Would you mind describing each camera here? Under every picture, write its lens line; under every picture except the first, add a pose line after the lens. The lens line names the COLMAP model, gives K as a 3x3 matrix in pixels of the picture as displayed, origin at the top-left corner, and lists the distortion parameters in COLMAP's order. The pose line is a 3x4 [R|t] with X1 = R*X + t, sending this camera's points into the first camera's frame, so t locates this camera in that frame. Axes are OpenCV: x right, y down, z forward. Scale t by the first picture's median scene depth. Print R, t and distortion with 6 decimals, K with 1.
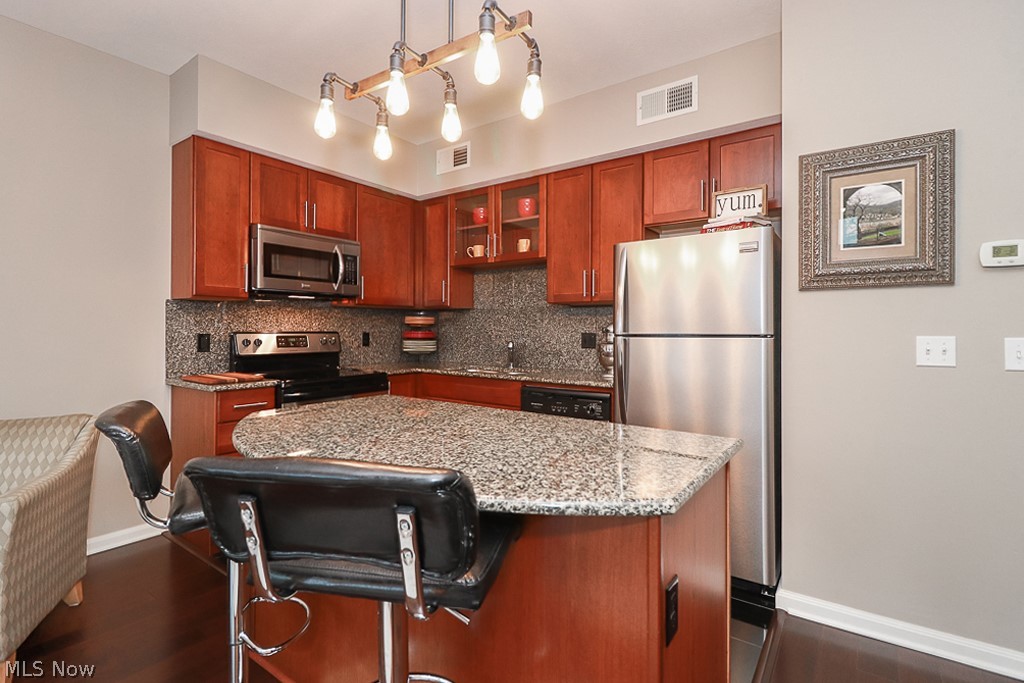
lens RADIAL K [[493.1, 0, 509.7], [0, 493.1, 328.3], [0, 0, 1]] dist [0.024381, -0.016049]
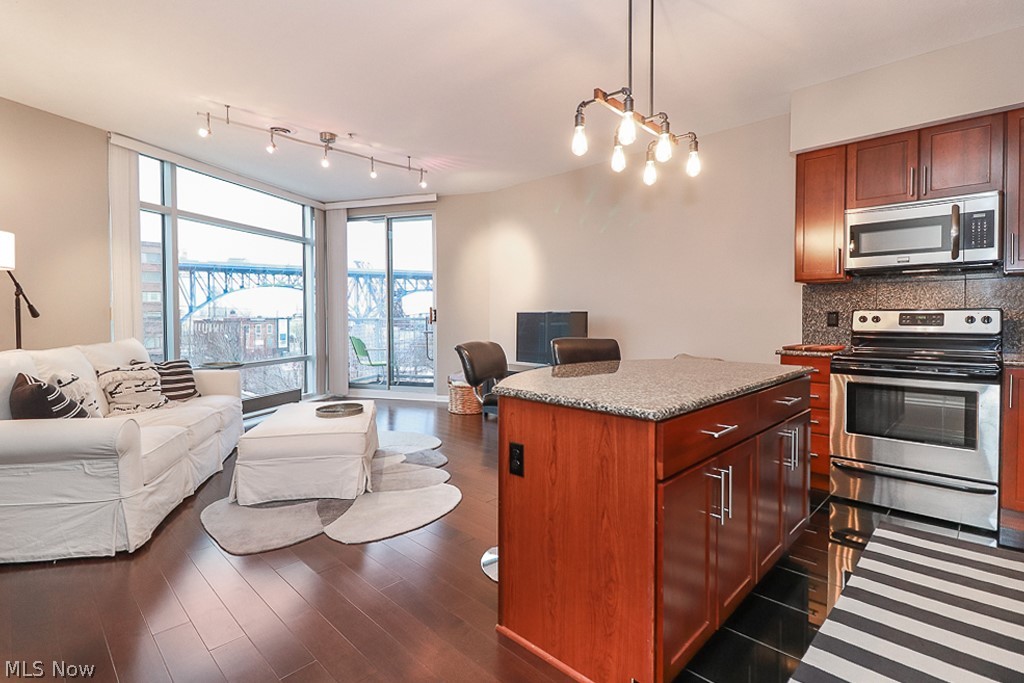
lens RADIAL K [[493.1, 0, 509.7], [0, 493.1, 328.3], [0, 0, 1]] dist [0.024381, -0.016049]
pose [[-0.145572, 0.022943, -0.989082, 0.671017], [0.003539, 0.999737, 0.022669, 0.022375], [0.989341, -0.000201, -0.145615, 0.416879]]
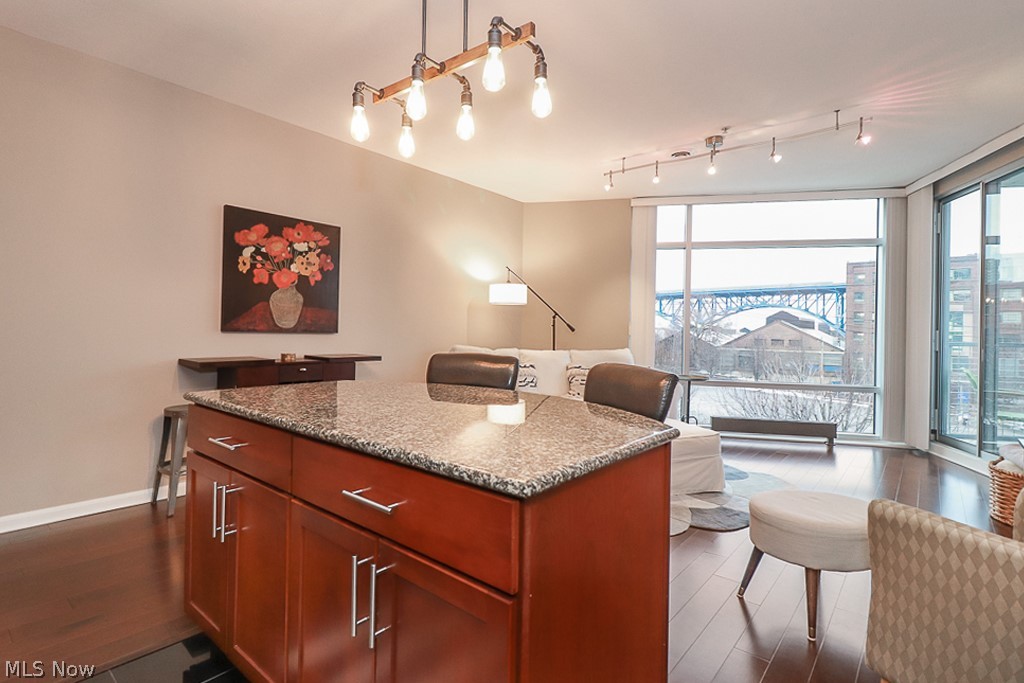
lens RADIAL K [[498.0, 0, 511.9], [0, 498.0, 329.1], [0, 0, 1]] dist [0.022134, -0.015104]
pose [[-0.997661, -0.021137, 0.065003, -0.201679], [-0.021534, 0.999753, -0.005420, 0.025314], [-0.064872, -0.006807, -0.997870, 1.041792]]
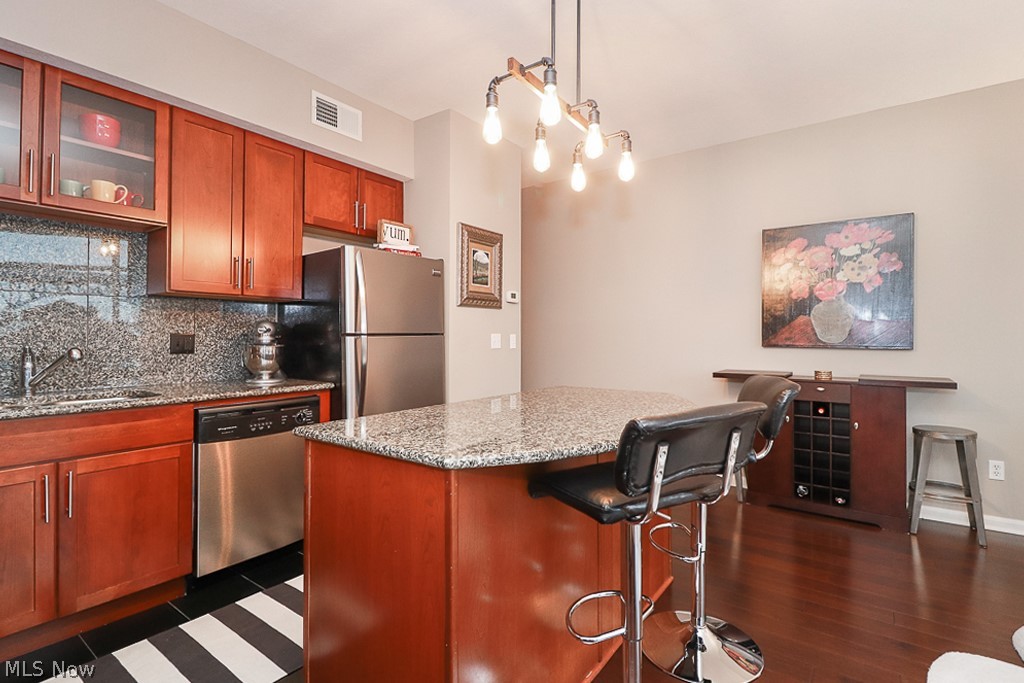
lens RADIAL K [[493.1, 0, 509.7], [0, 493.1, 328.3], [0, 0, 1]] dist [0.024381, -0.016049]
pose [[0.002974, 0.013630, 0.999903, -0.689752], [-0.003257, 0.999902, -0.013621, 0.011859], [-0.999990, -0.003216, 0.003019, 0.572497]]
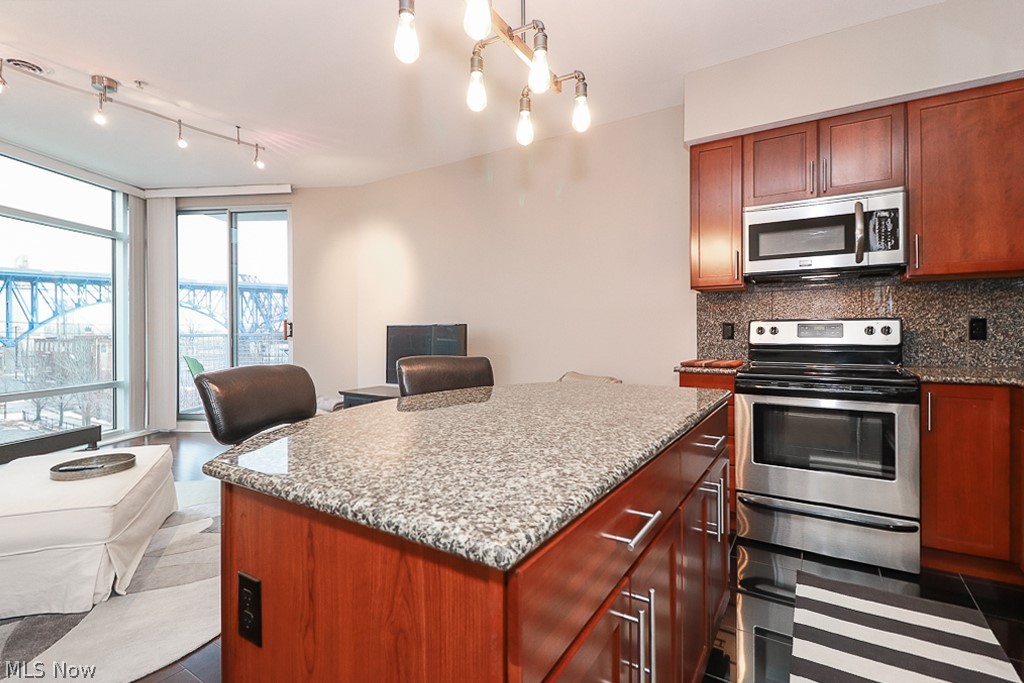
lens RADIAL K [[479.4, 0, 510.7], [0, 479.4, 333.0], [0, 0, 1]] dist [0.020329, -0.013850]
pose [[0.061099, 0.000079, -0.998132, 0.394588], [0.007121, 0.999975, 0.000515, 0.030600], [0.998106, -0.007139, 0.061097, 0.473631]]
